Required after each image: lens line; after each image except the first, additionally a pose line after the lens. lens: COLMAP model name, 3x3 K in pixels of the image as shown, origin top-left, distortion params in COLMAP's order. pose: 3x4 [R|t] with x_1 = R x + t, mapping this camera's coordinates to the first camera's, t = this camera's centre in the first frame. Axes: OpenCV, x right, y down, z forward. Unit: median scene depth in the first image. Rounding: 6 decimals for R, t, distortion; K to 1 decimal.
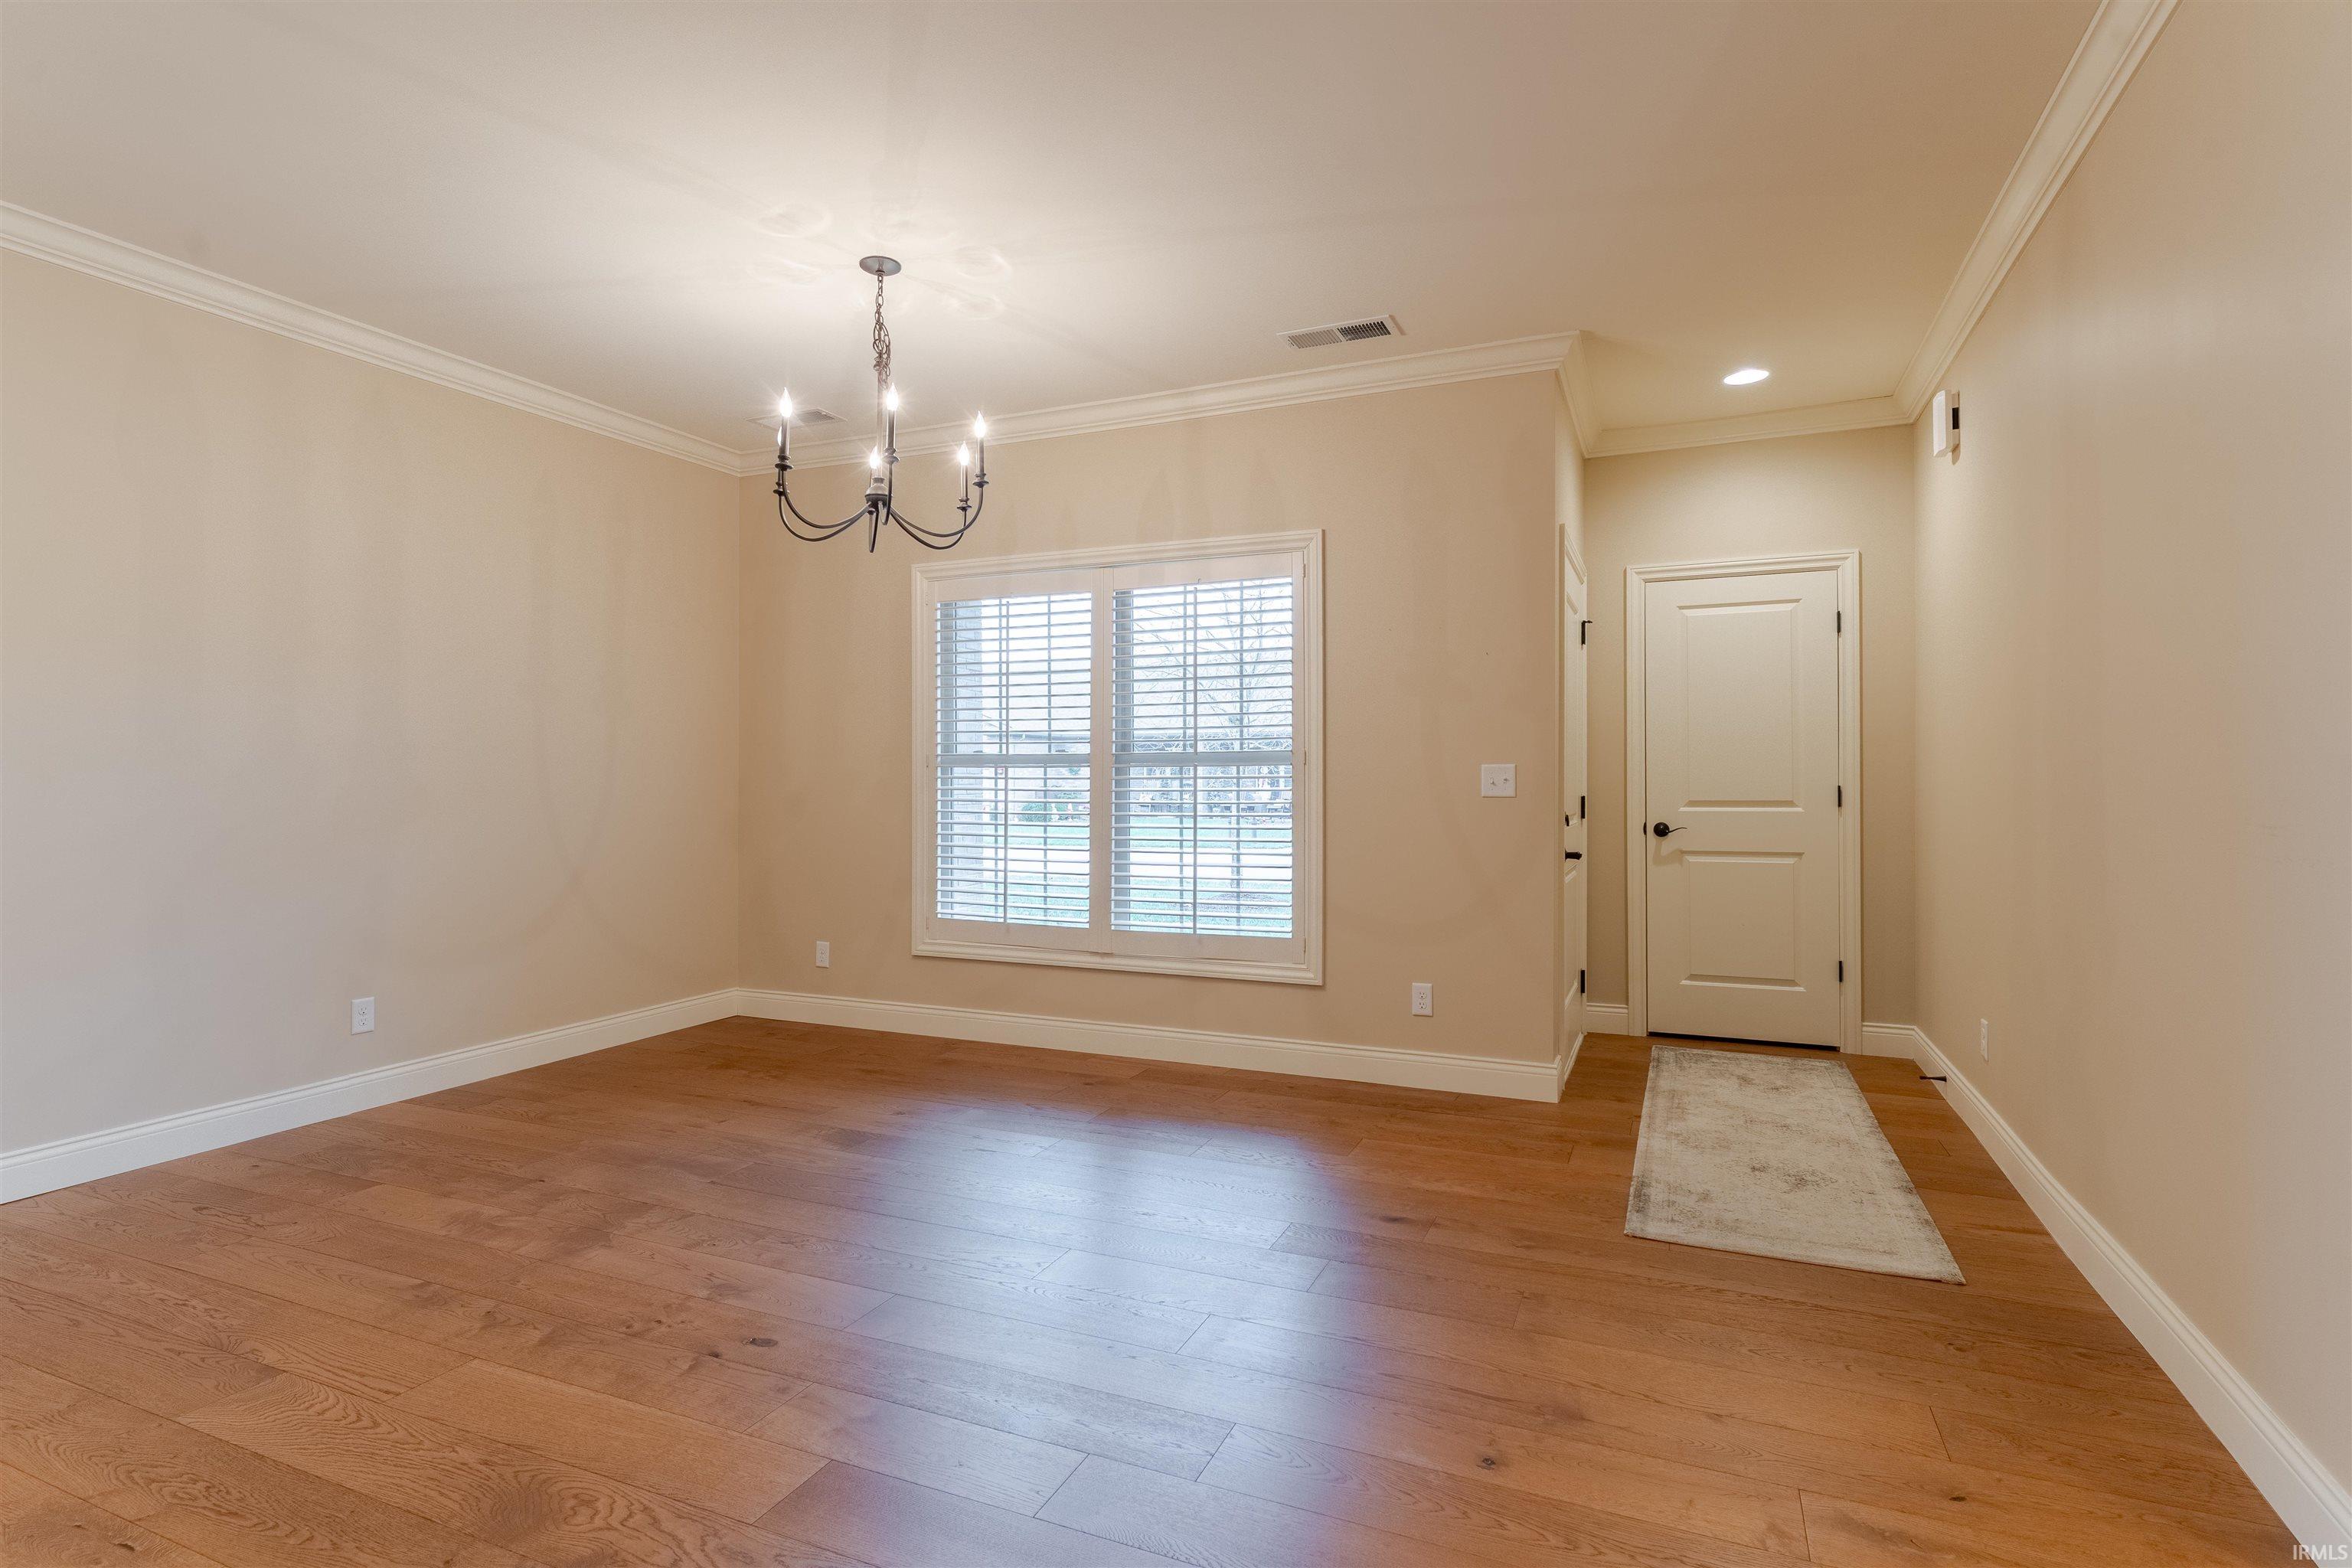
lens RADIAL K [[1177.1, 0, 1165.4], [0, 1177.1, 771.7], [0, 0, 1]] dist [-0.000716, 0.000099]
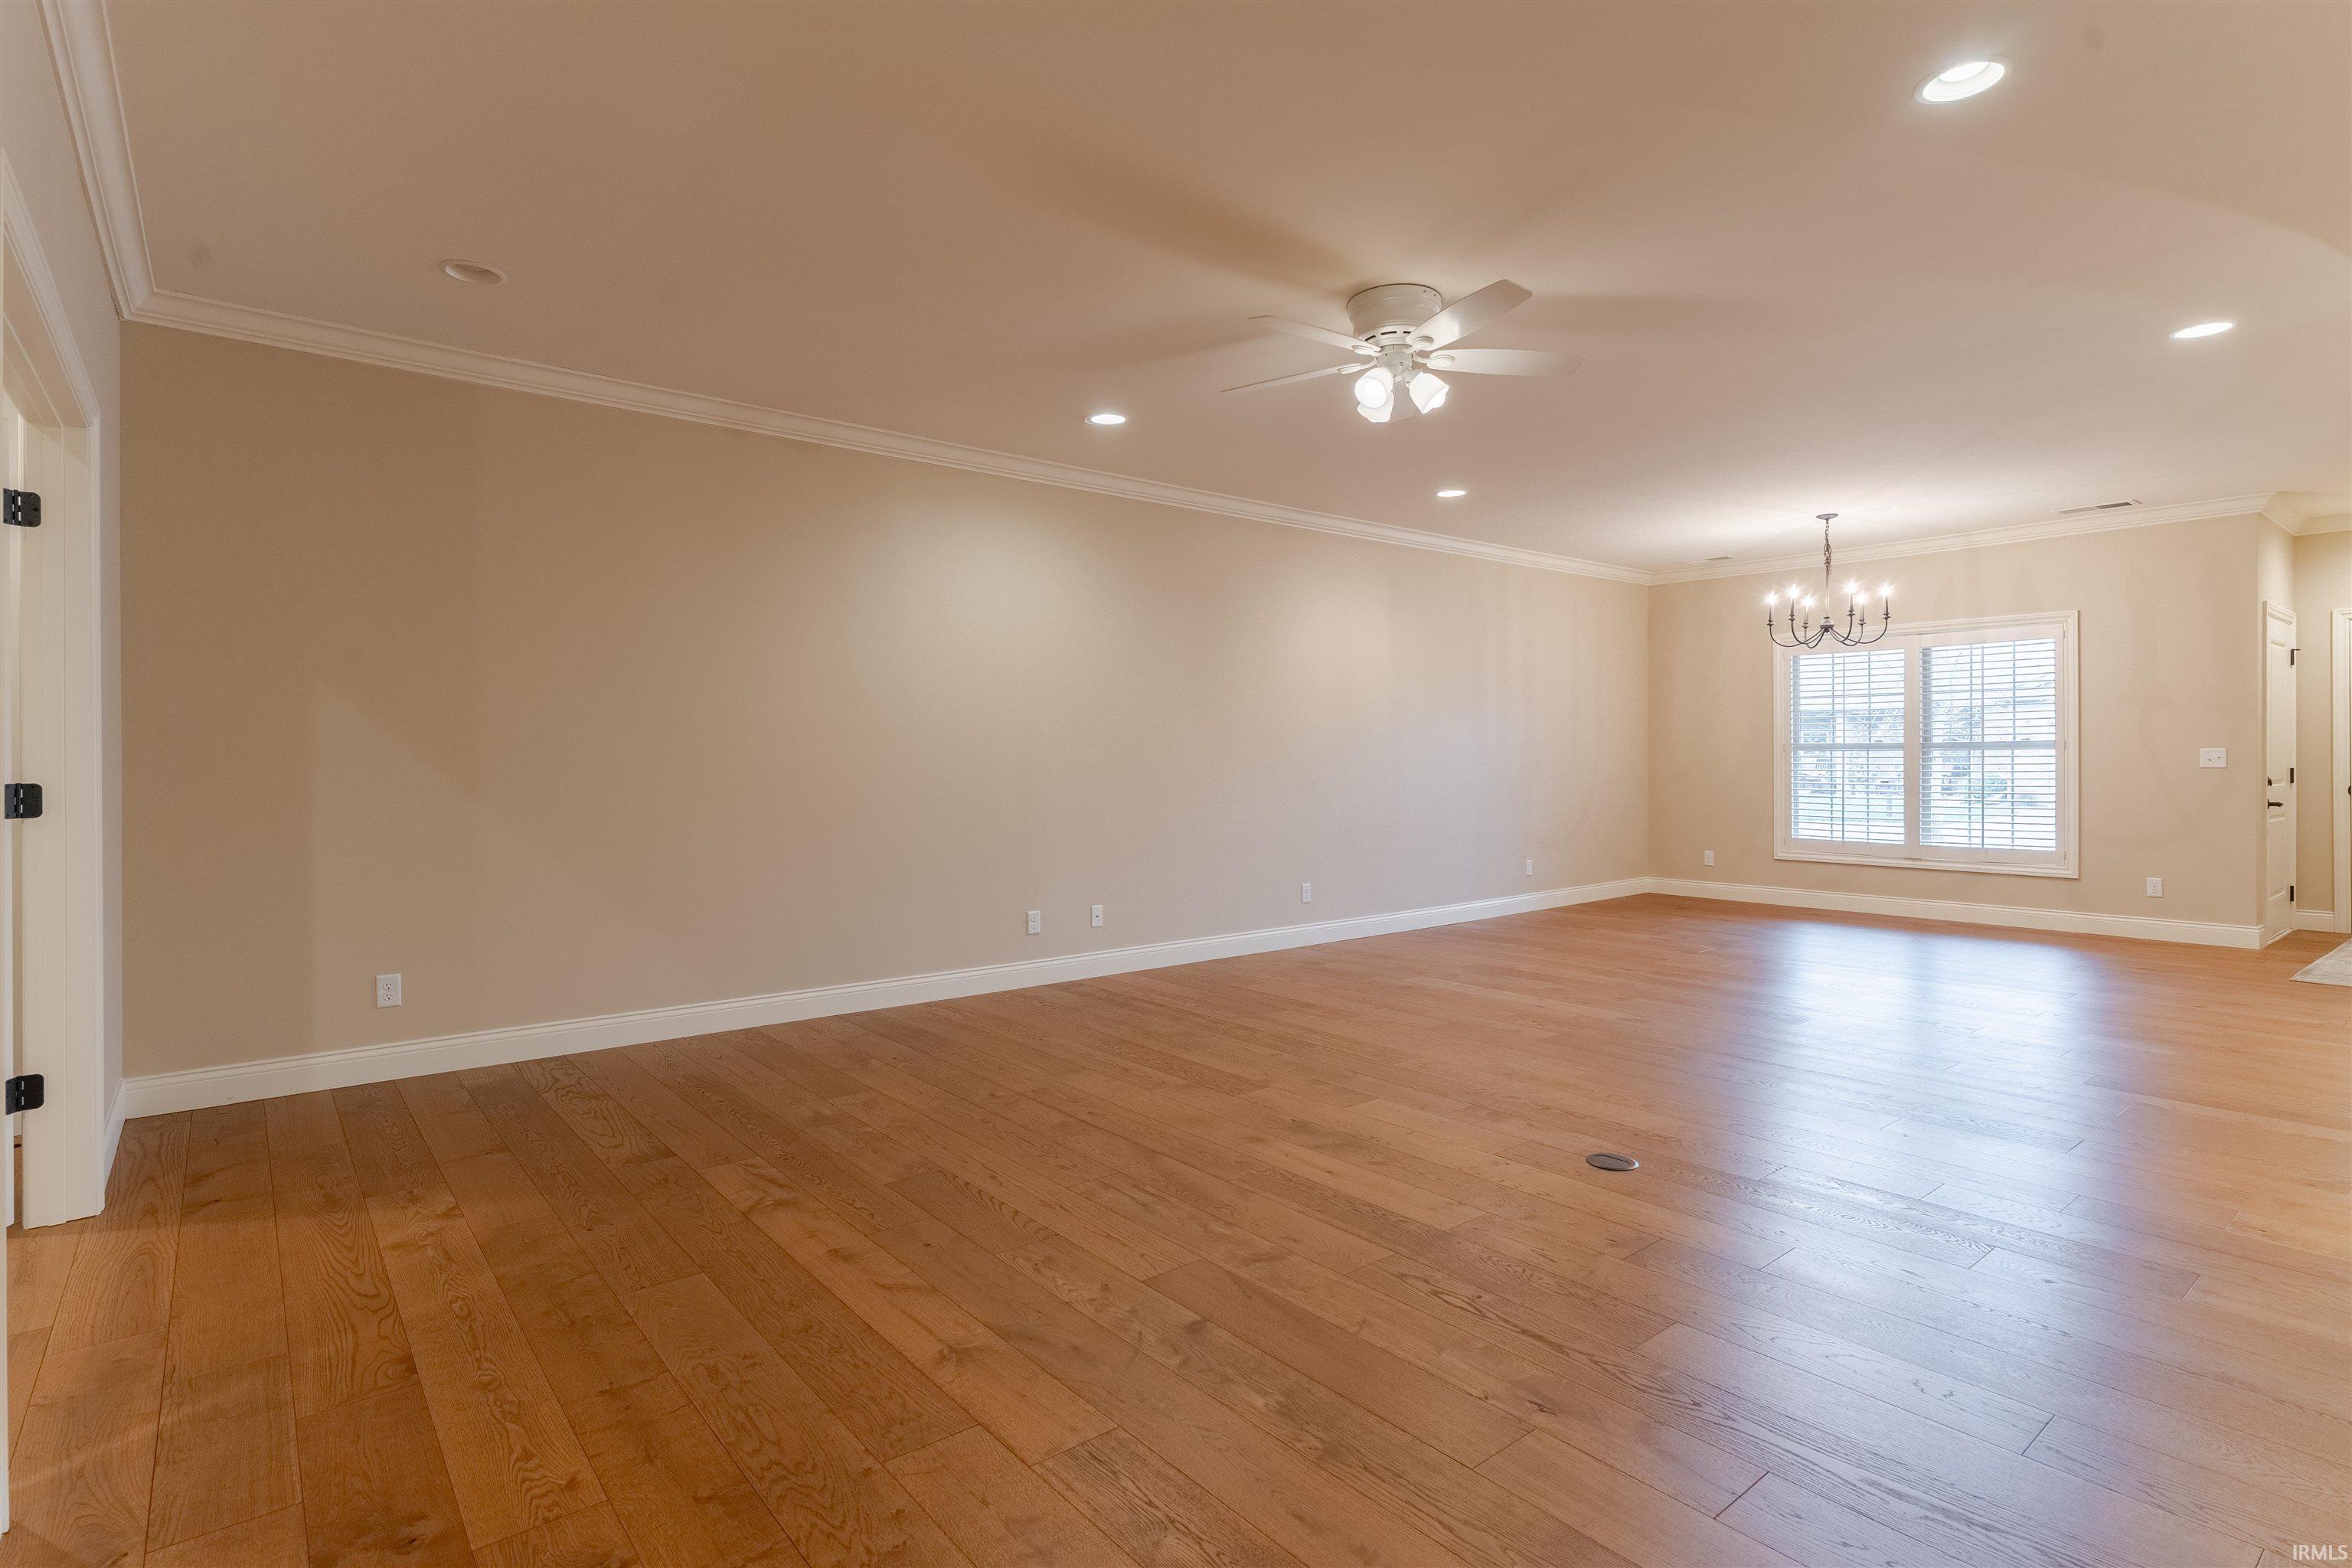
lens RADIAL K [[1149.5, 0, 1153.7], [0, 1149.5, 756.5], [0, 0, 1]] dist [0.000536, 0.000372]
pose [[0.886641, -0.003669, -0.462443, -0.267660], [0.006598, 0.999967, 0.004717, -0.010994], [0.462410, -0.007233, 0.886637, -1.034374]]
